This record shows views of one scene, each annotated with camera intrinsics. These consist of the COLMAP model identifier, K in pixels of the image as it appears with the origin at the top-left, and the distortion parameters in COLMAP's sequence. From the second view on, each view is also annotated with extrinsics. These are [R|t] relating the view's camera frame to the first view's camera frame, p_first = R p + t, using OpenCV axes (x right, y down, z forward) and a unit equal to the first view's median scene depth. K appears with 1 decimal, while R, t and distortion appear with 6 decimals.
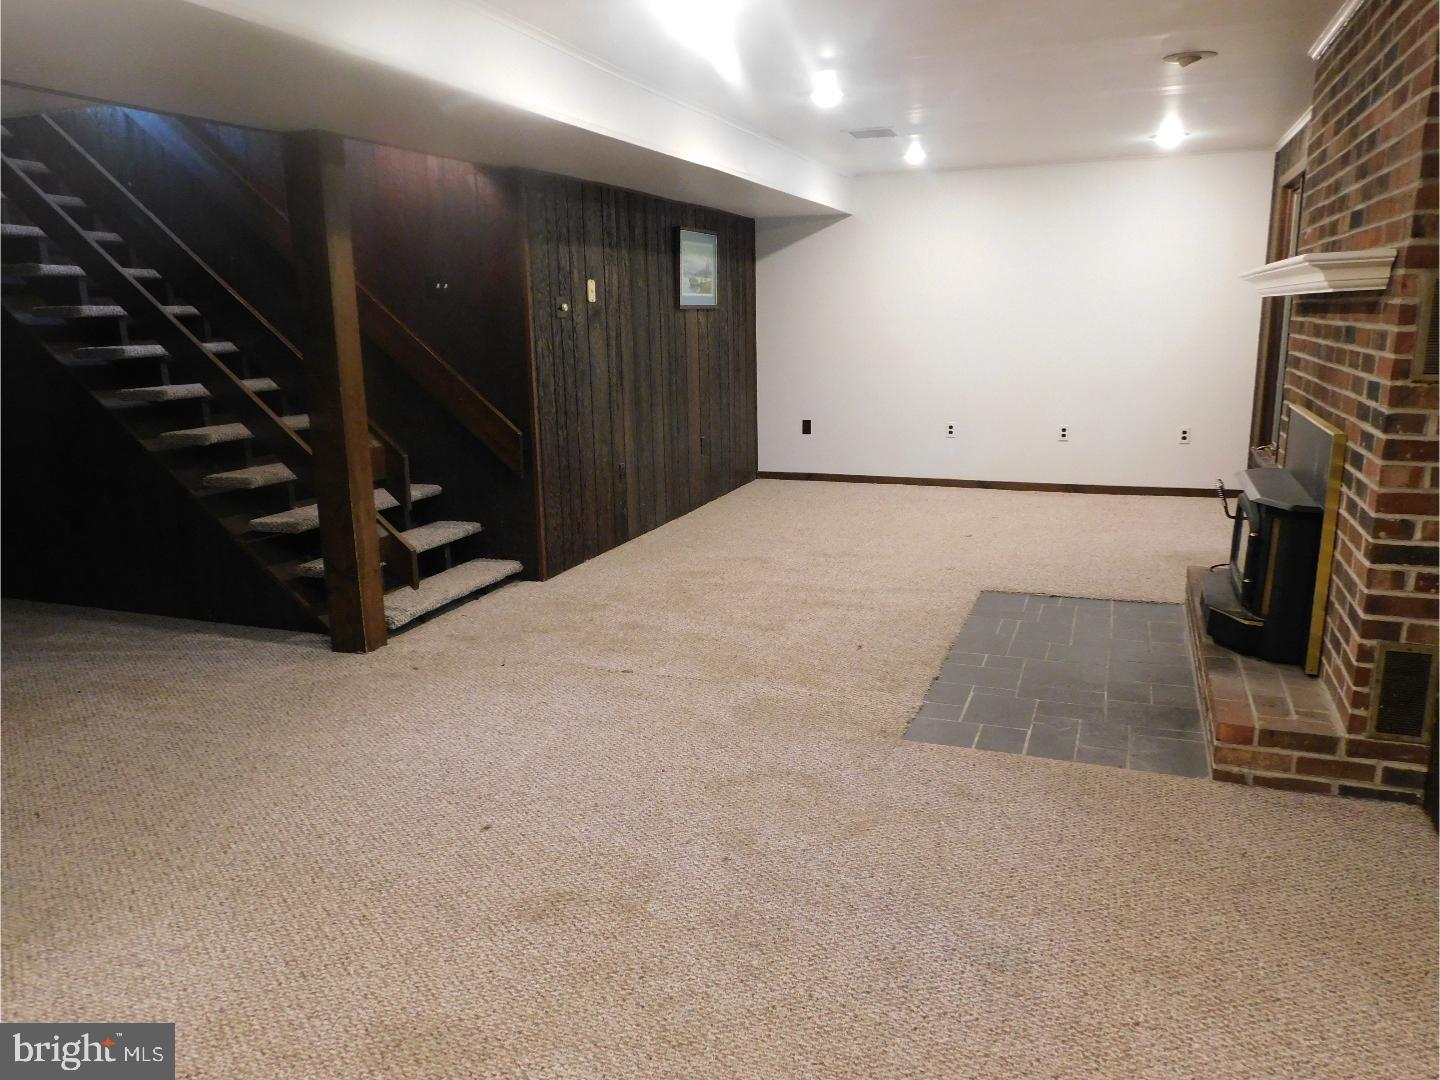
lens RADIAL K [[1070.8, 0, 722.5], [0, 1070.8, 545.1], [0, 0, 1]] dist [-0.001048, 0.001807]
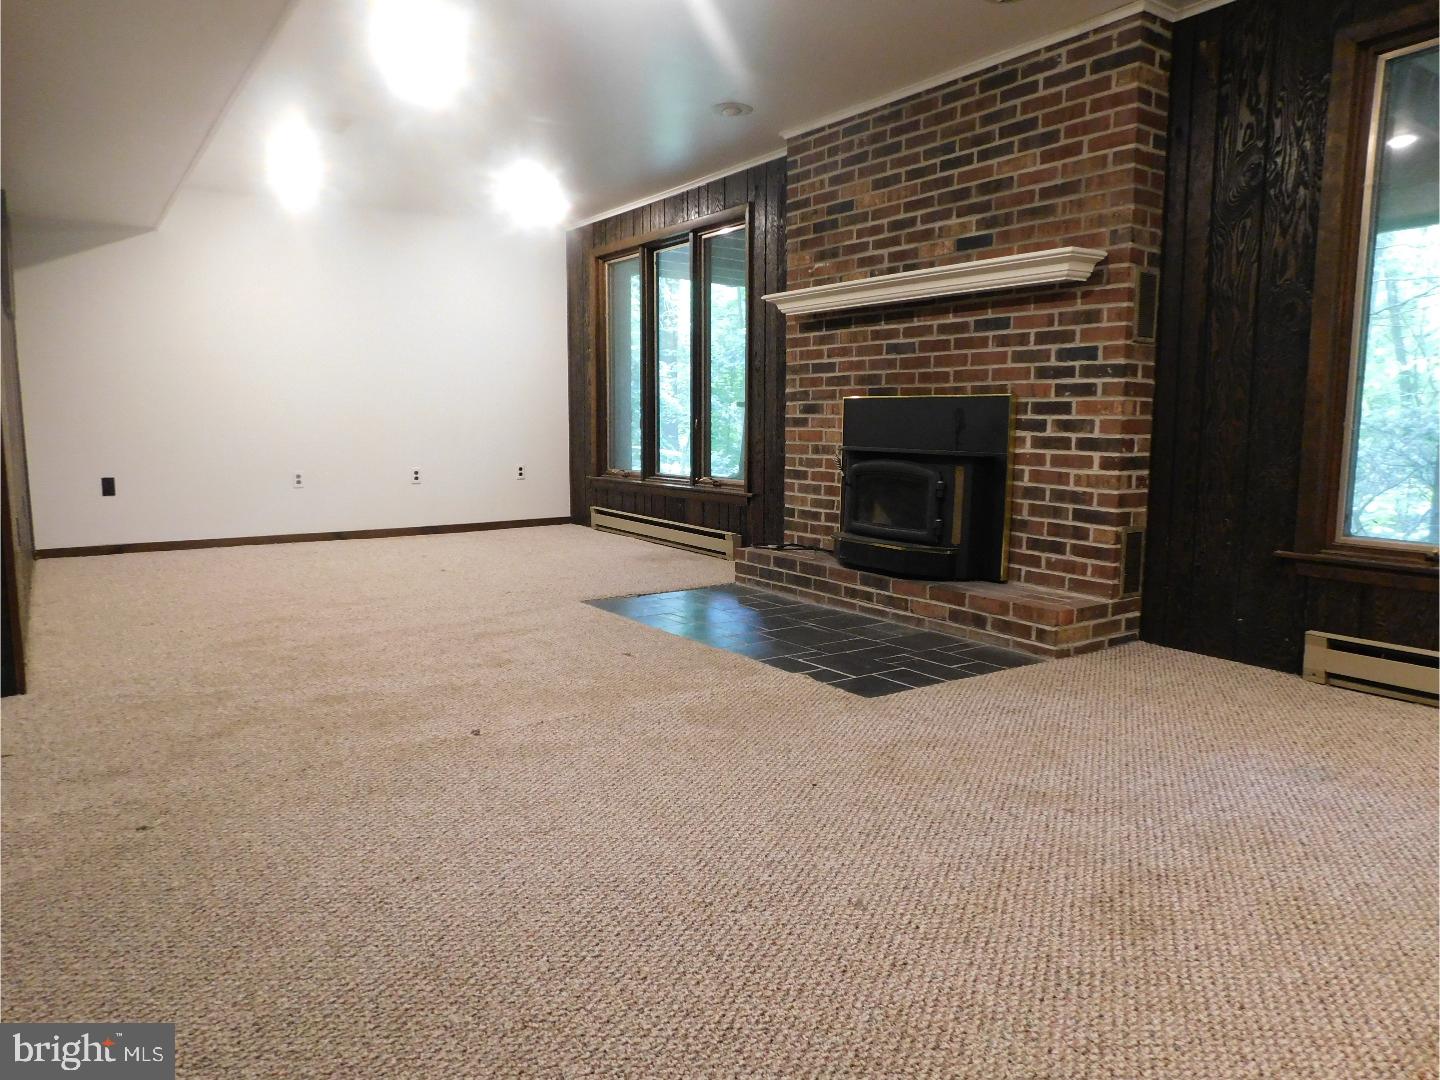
lens RADIAL K [[982.2, 0, 705.4], [0, 982.2, 540.9], [0, 0, 1]] dist [-0.048561, 0.015467]
pose [[0.576670, -0.080915, 0.812960, -0.569769], [0.162676, 0.986529, -0.017204, 0.031376], [-0.800617, 0.142170, 0.582065, 0.538501]]
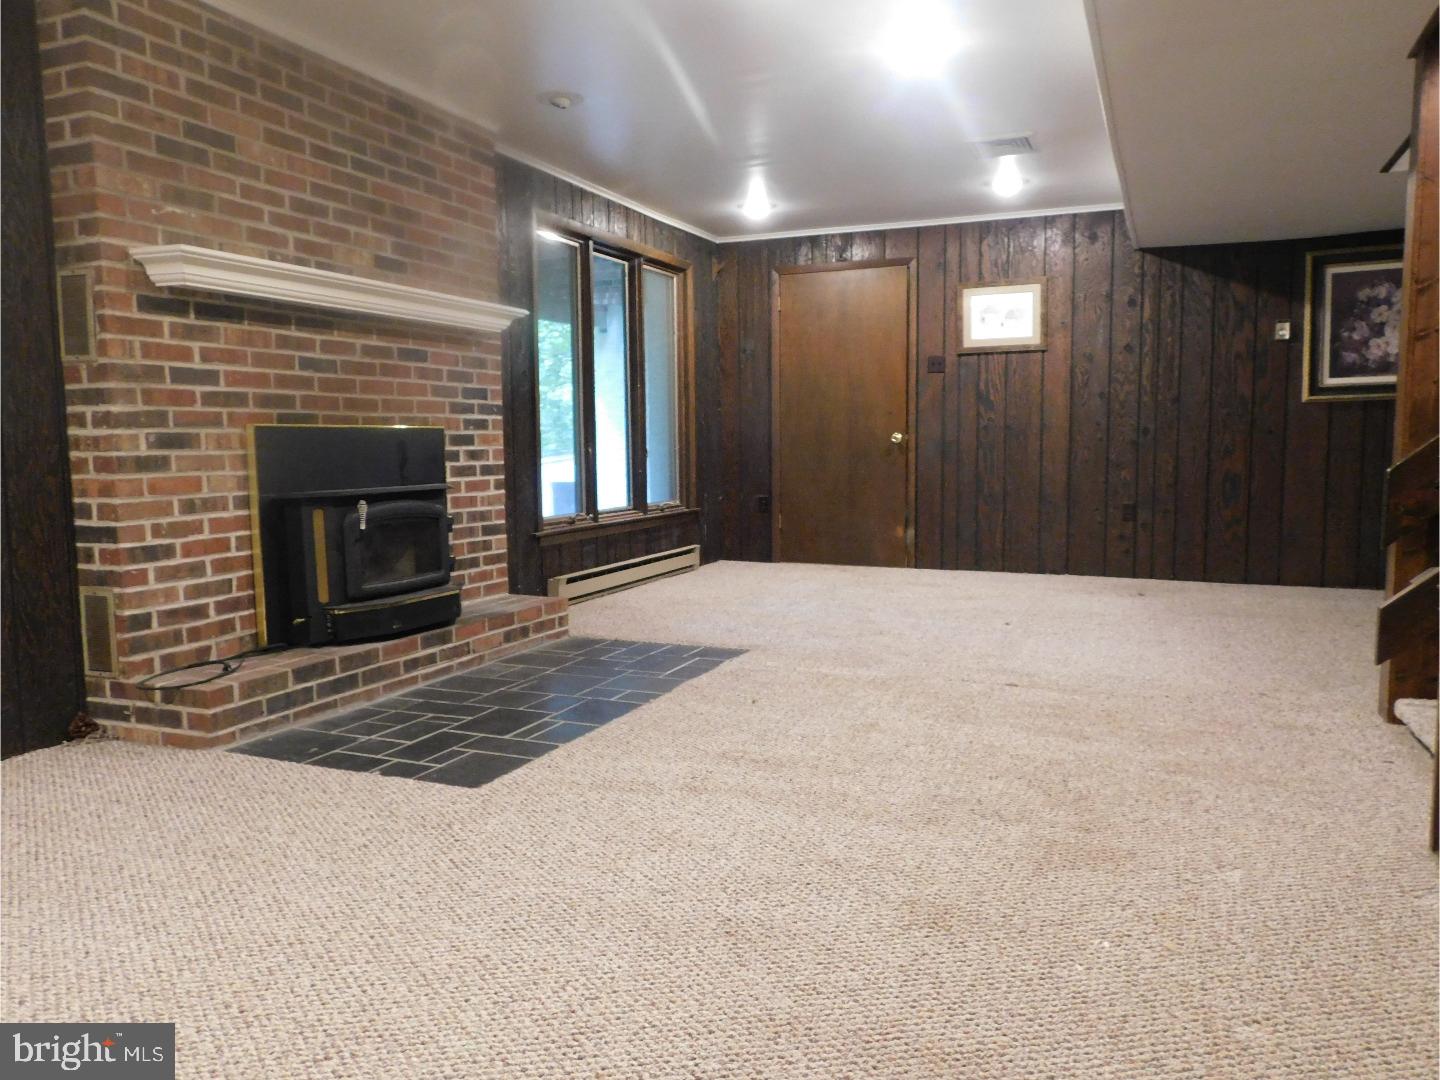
lens RADIAL K [[1070.8, 0, 714.1], [0, 1070.8, 541.6], [0, 0, 1]] dist [-0.001048, 0.001807]
pose [[-0.998570, 0.022401, 0.048546, 0.136037], [0.036277, 0.950874, 0.307444, -0.329011], [-0.039274, 0.308766, -0.950327, 2.051702]]
